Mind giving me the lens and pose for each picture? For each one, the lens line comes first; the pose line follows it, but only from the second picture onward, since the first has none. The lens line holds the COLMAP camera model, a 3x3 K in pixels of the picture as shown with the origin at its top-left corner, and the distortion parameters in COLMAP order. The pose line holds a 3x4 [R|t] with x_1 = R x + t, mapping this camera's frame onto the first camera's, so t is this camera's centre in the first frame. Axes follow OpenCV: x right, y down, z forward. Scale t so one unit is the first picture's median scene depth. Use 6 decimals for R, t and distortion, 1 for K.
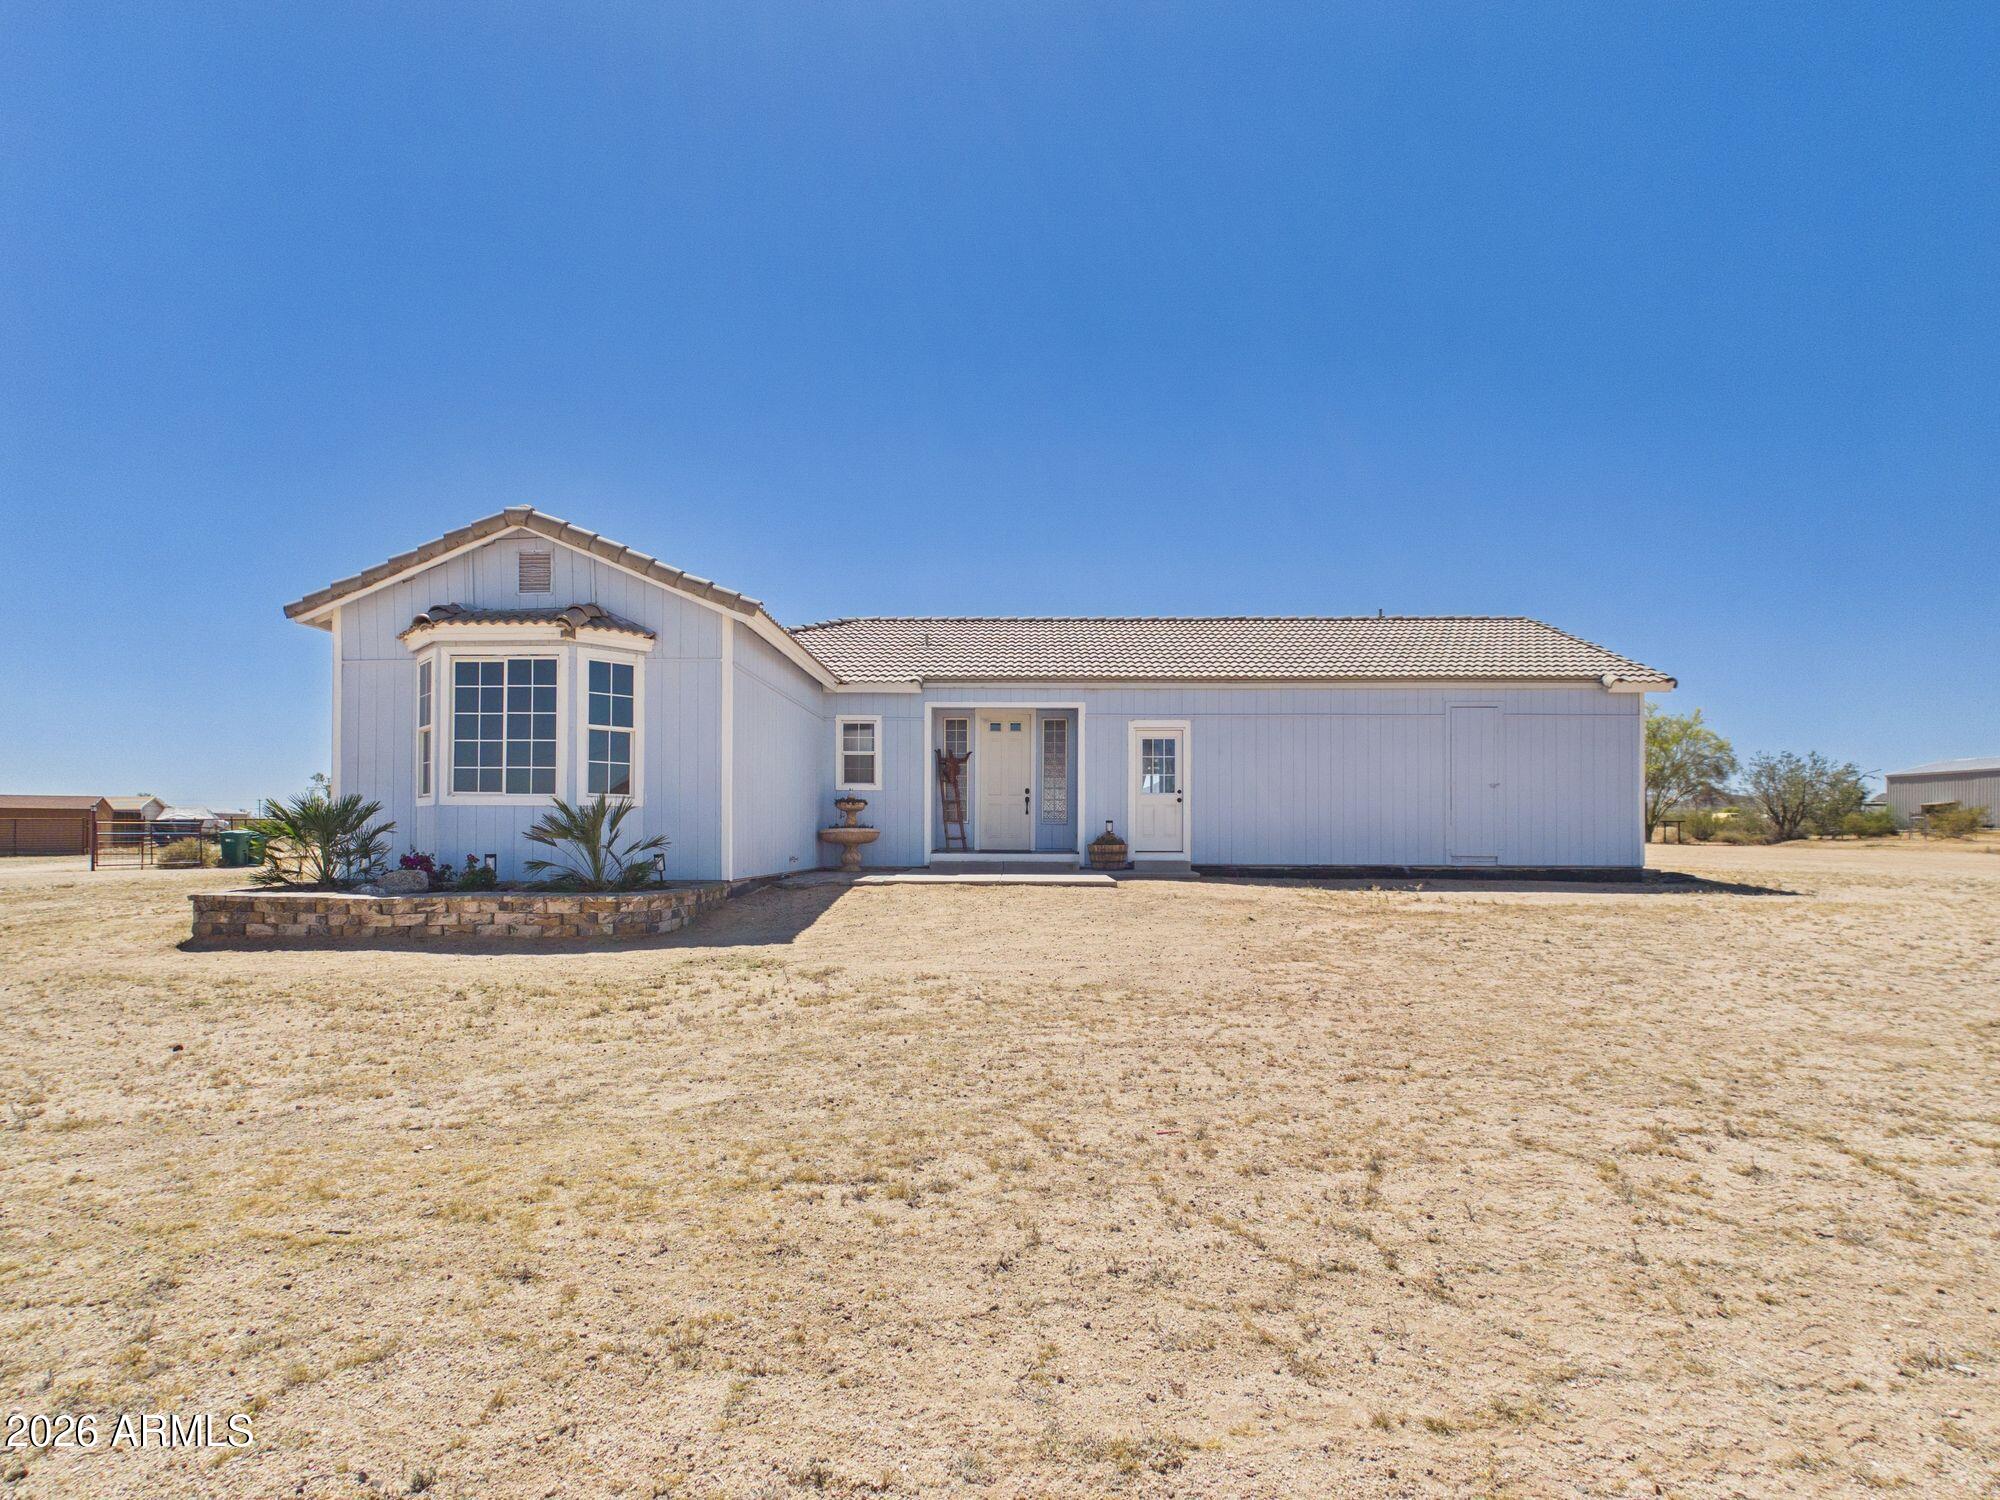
lens RADIAL K [[1061.0, 0, 1012.9], [0, 1061.0, 824.3], [0, 0, 1]] dist [0.001488, -0.000742]
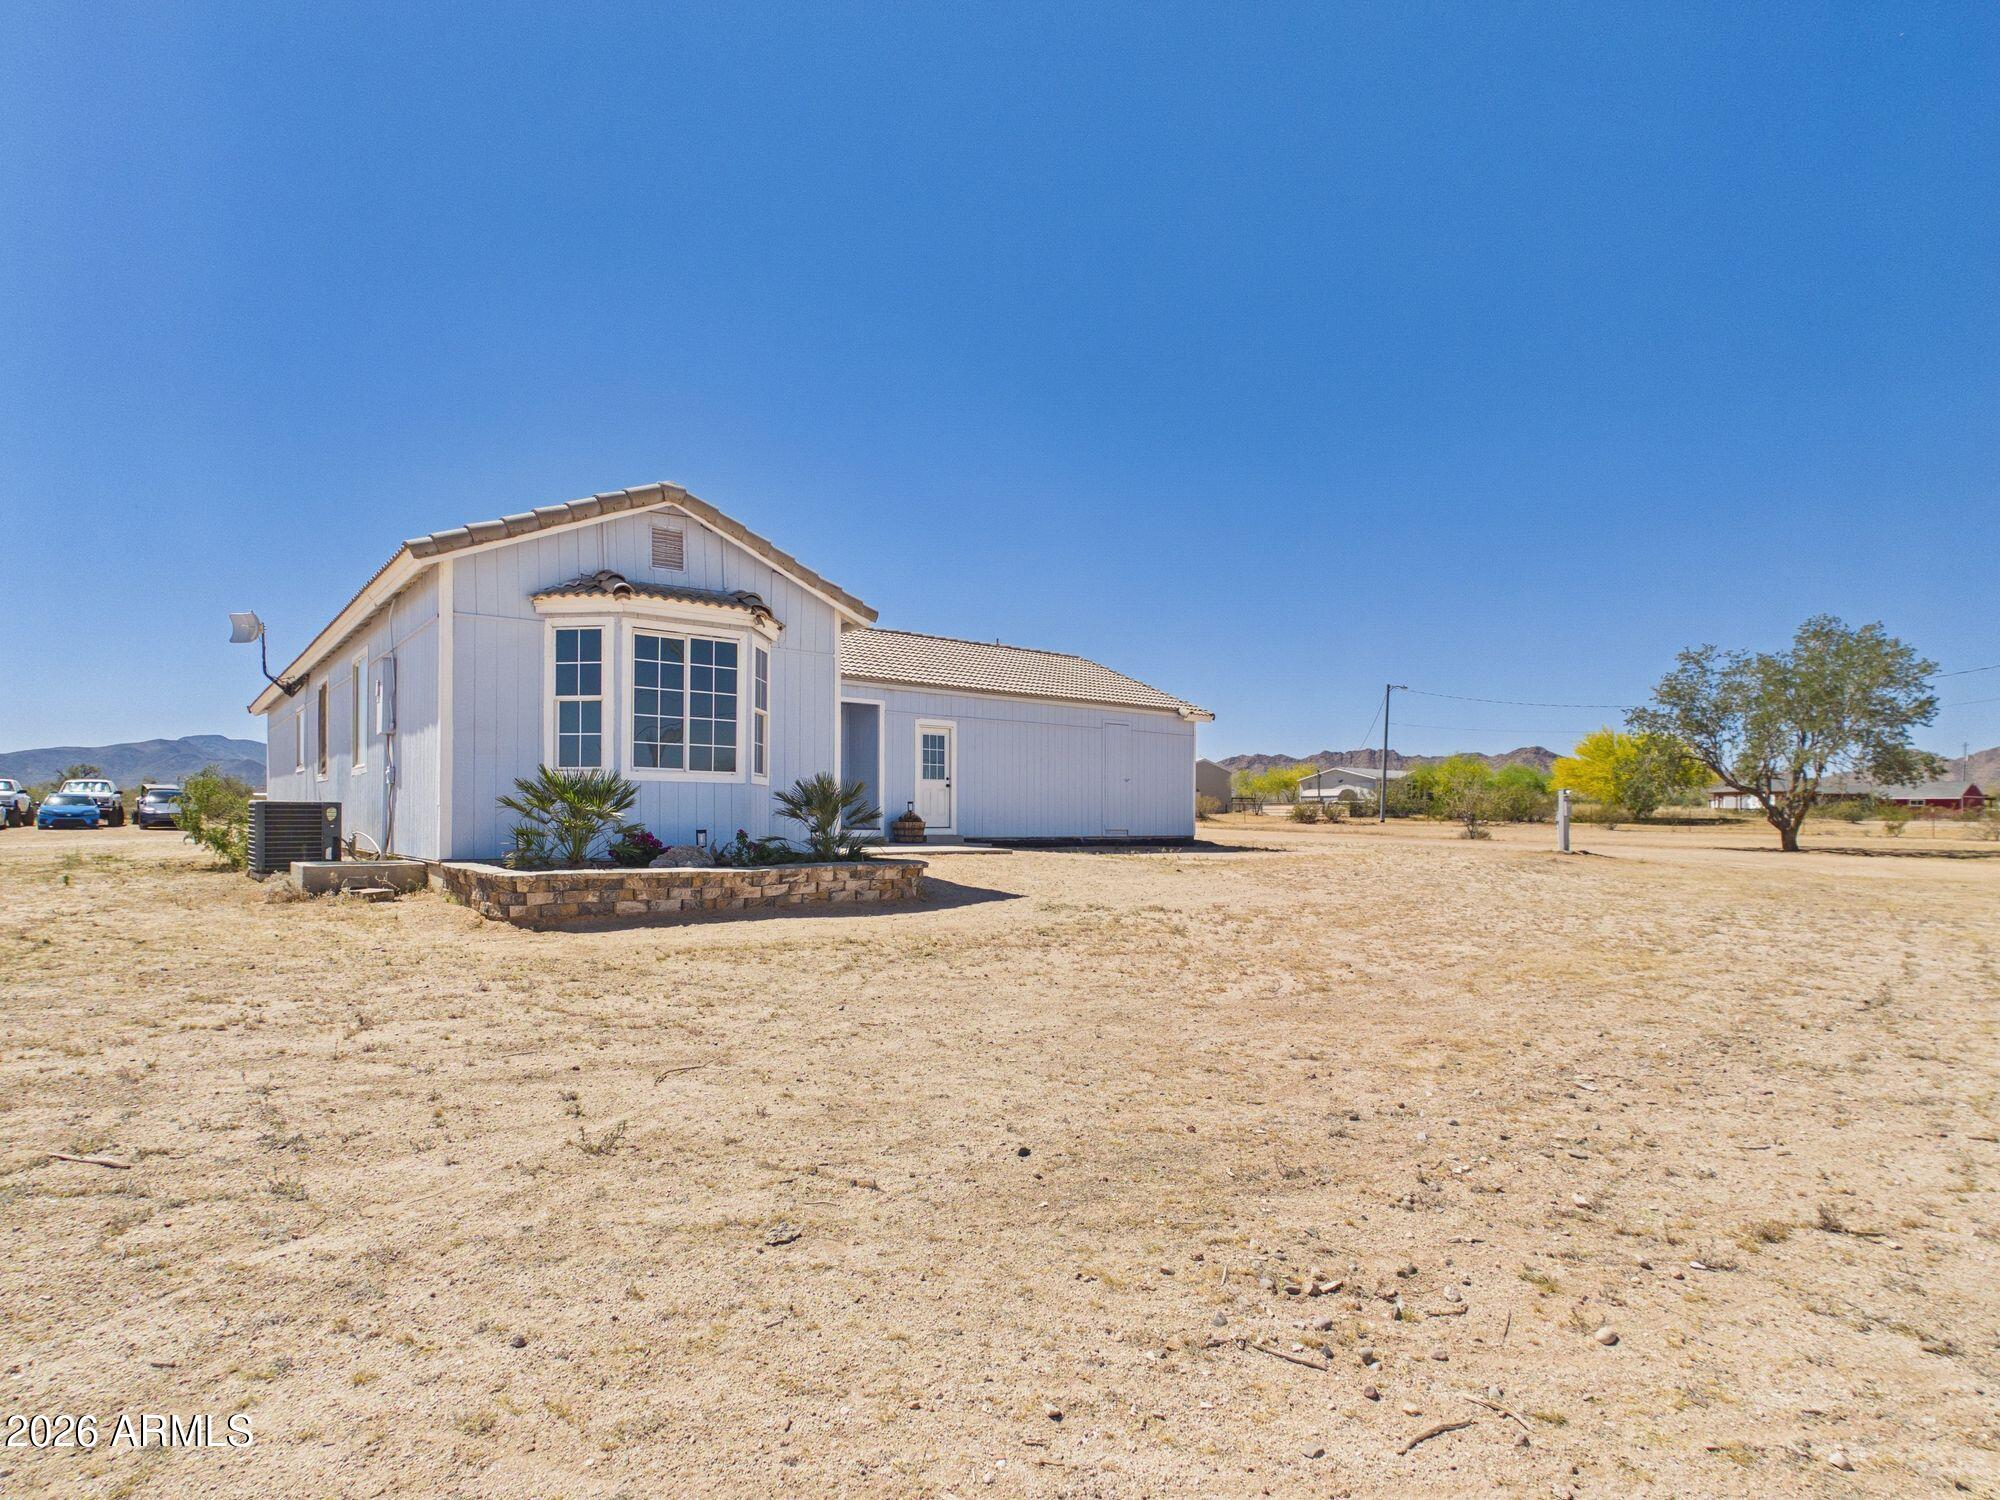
lens RADIAL K [[1061.0, 0, 1012.9], [0, 1061.0, 824.3], [0, 0, 1]] dist [0.001488, -0.000742]
pose [[0.758527, -0.002056, 0.651638, -0.899297], [-0.009933, 0.999842, 0.014717, 0.004496], [-0.651566, -0.017636, 0.758387, 0.027318]]
